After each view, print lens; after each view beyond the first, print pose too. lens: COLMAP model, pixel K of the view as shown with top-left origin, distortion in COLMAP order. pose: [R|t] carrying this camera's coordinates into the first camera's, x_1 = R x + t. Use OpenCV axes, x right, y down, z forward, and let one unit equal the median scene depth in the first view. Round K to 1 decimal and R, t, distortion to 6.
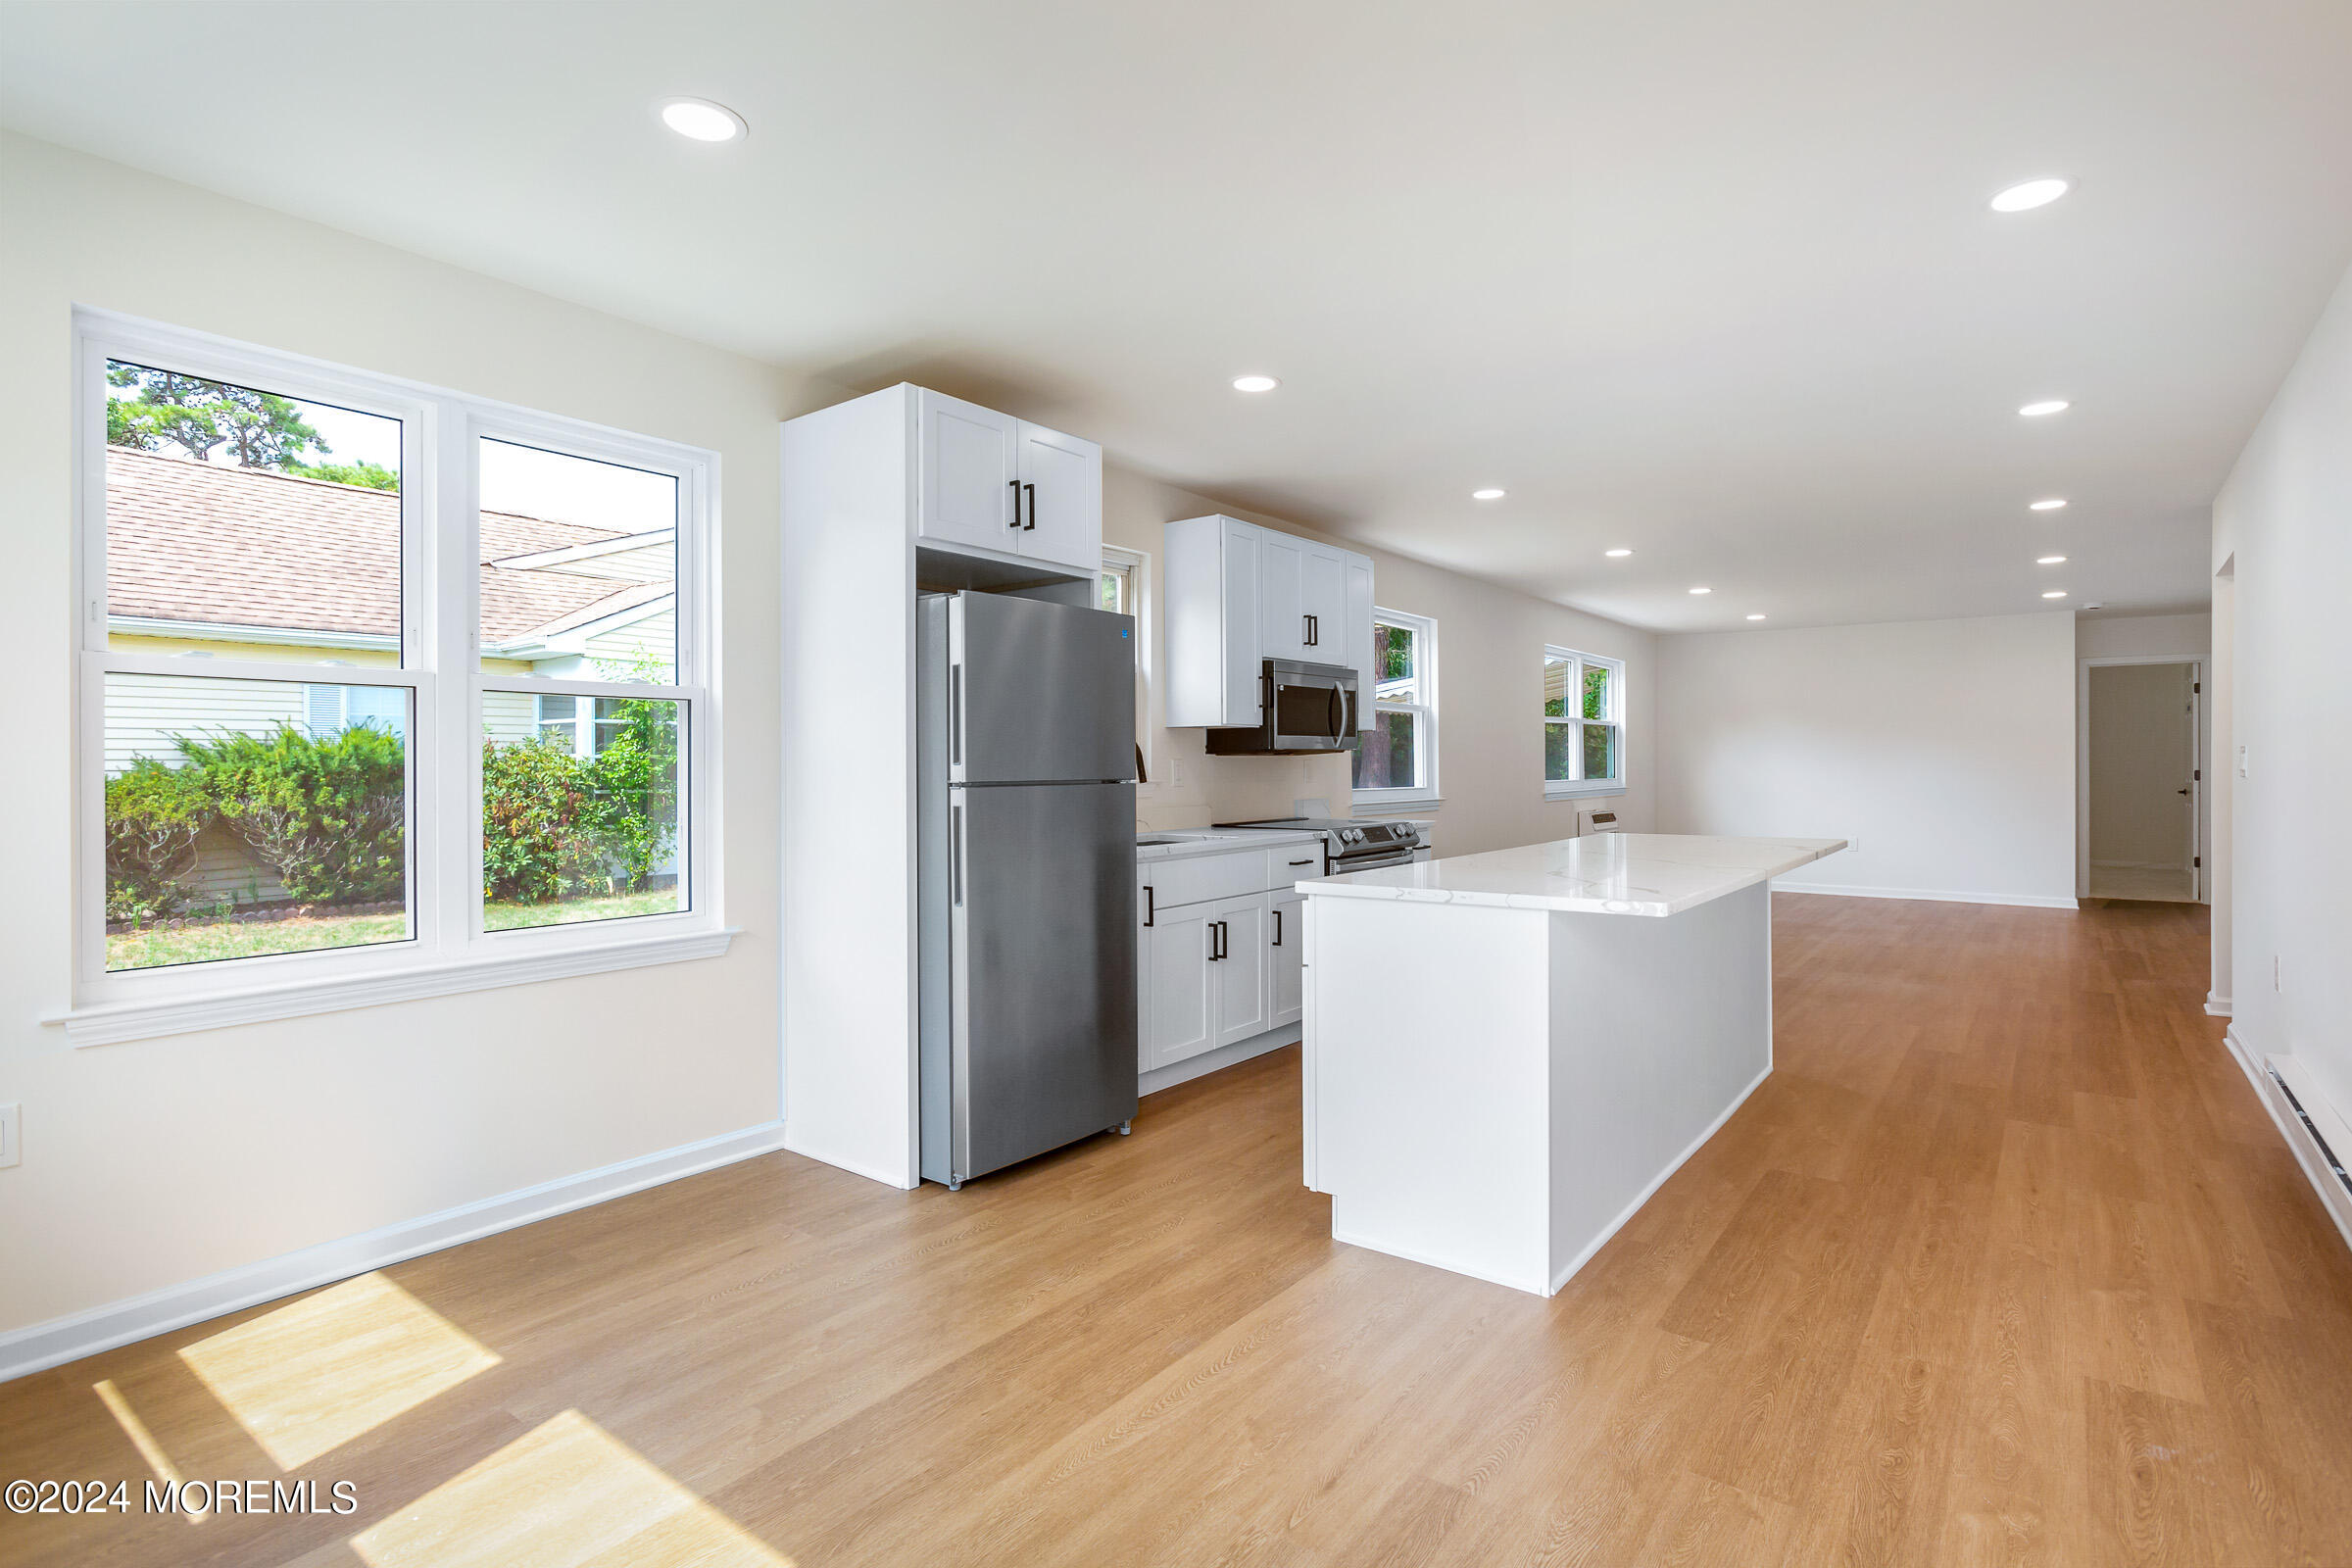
lens RADIAL K [[1153.3, 0, 1193.2], [0, 1153.3, 776.6], [0, 0, 1]] dist [-0.003144, 0.001078]
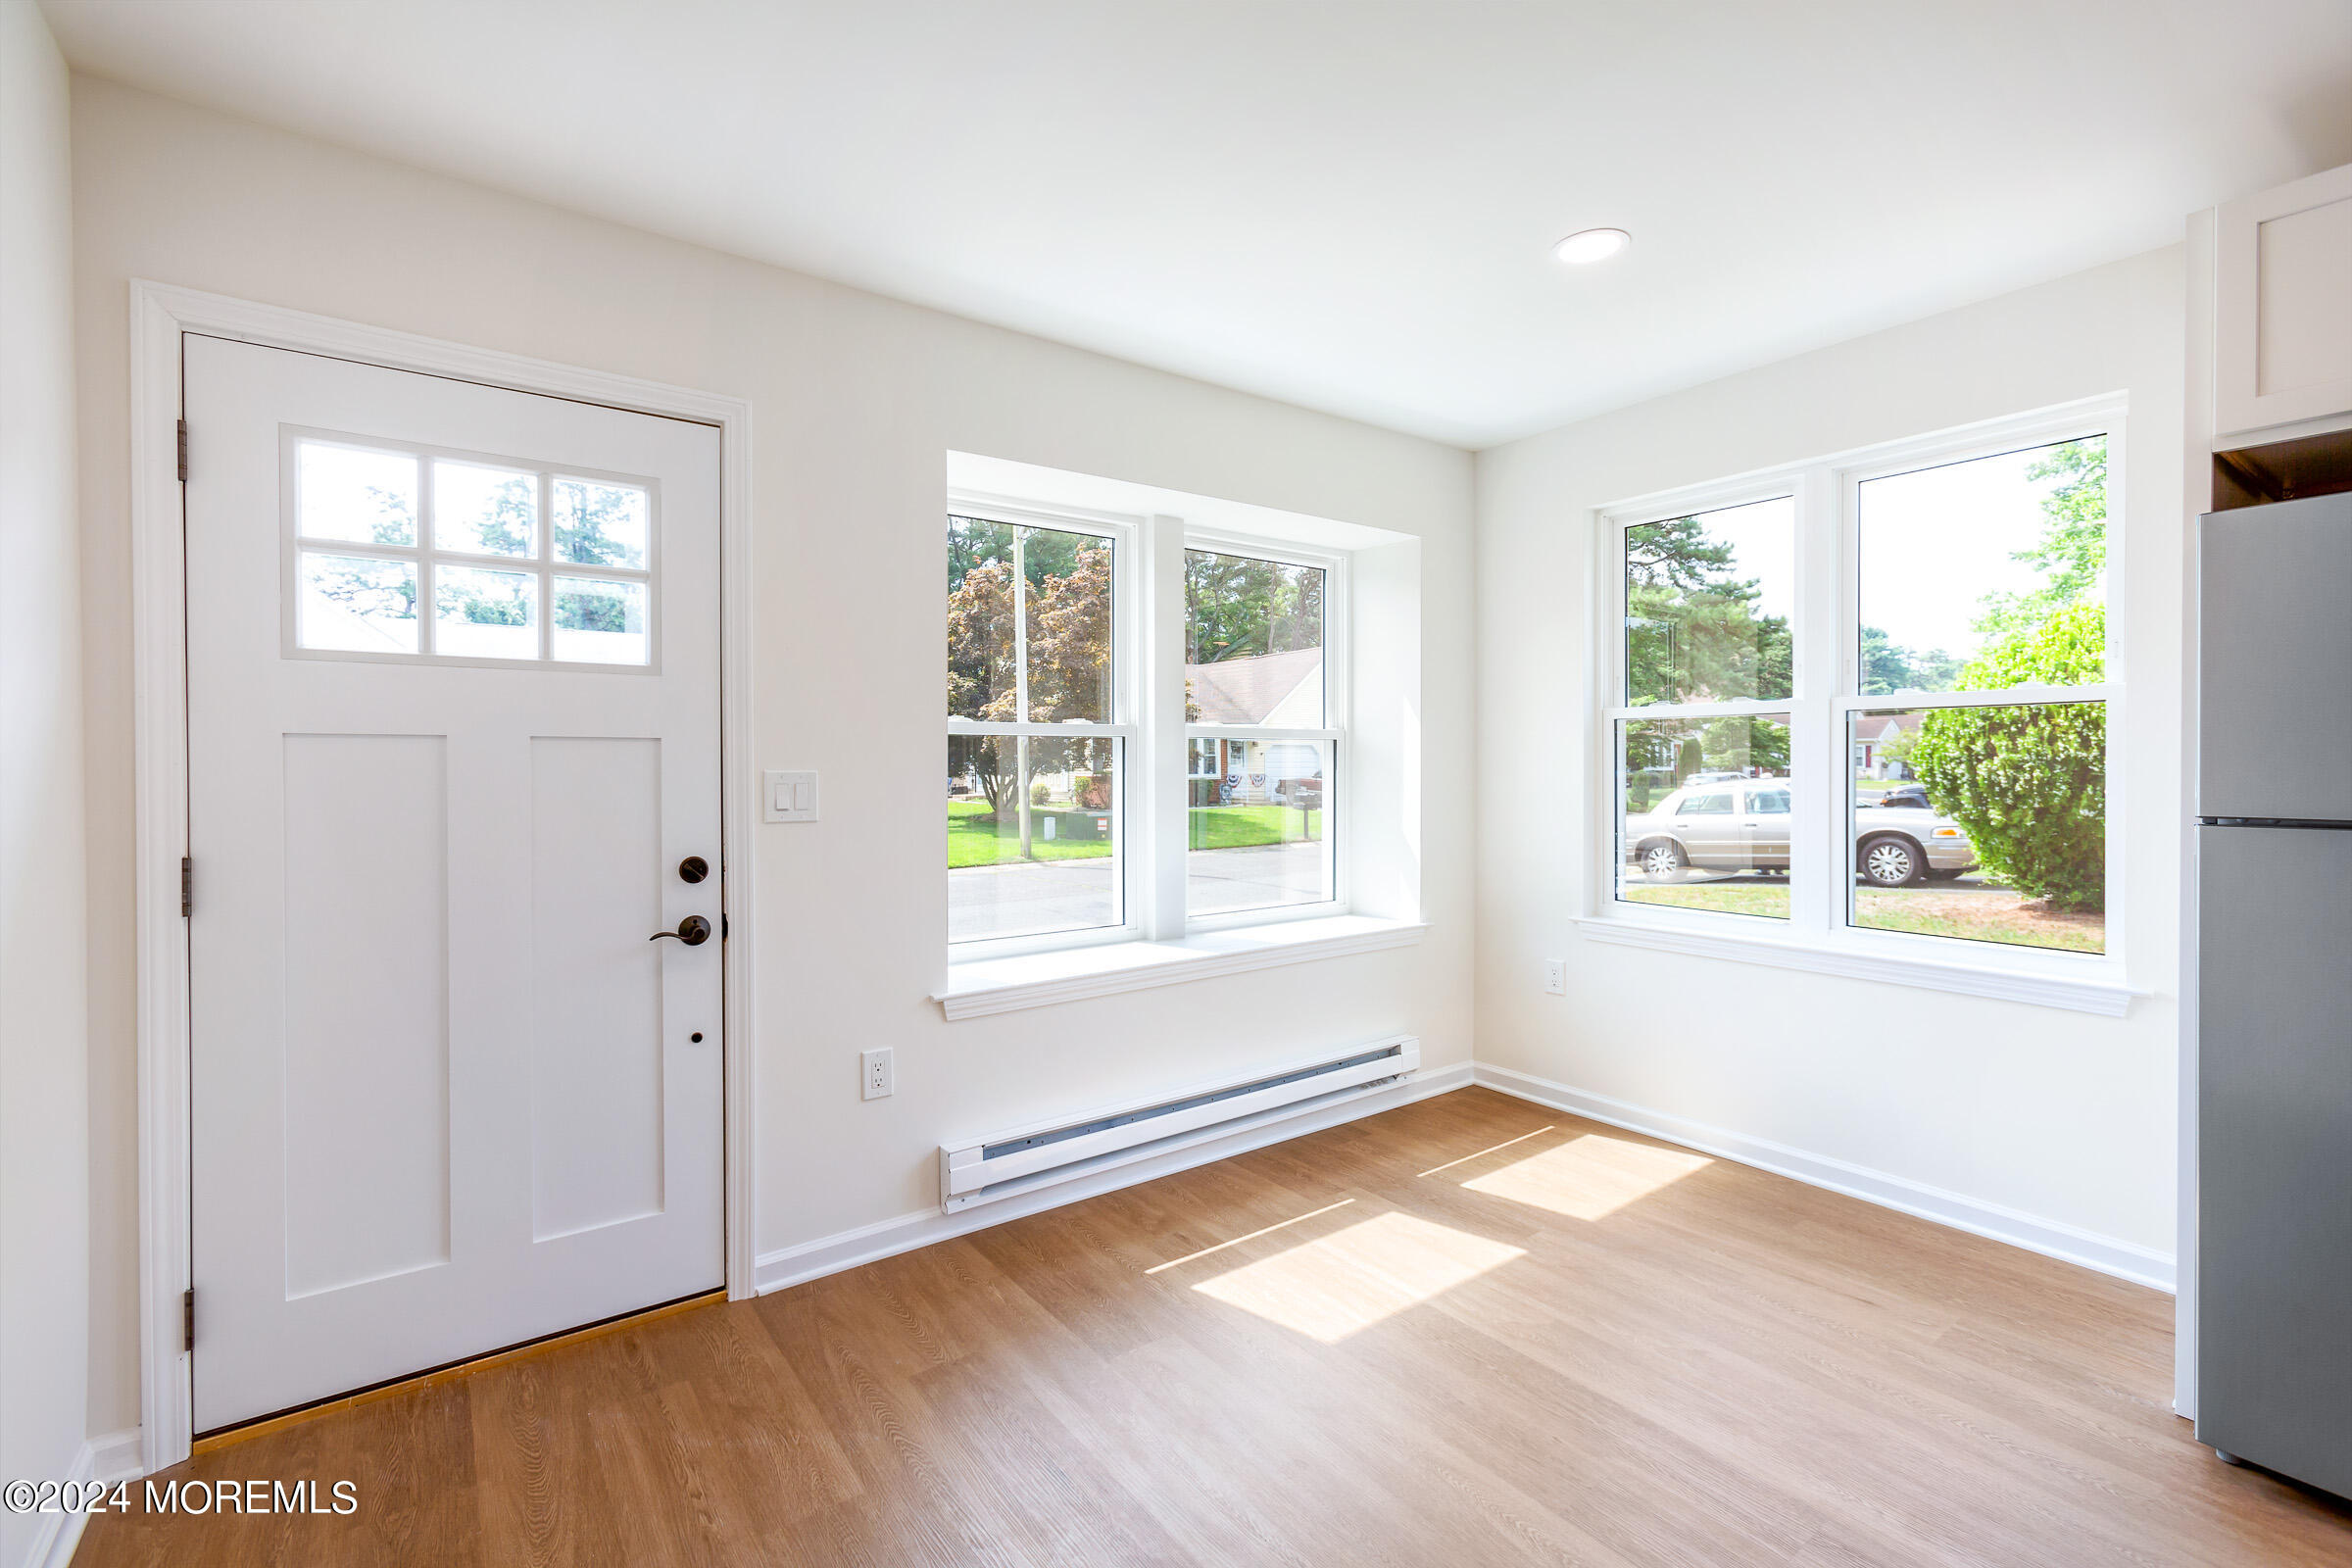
lens RADIAL K [[1051.8, 0, 1173.5], [0, 1051.8, 769.2], [0, 0, 1]] dist [0.002362, 0.002228]
pose [[-0.285635, 0.015949, -0.958206, 0.327711], [0.000307, 0.999863, 0.016551, -0.019795], [0.958338, 0.004434, -0.285601, 0.391958]]
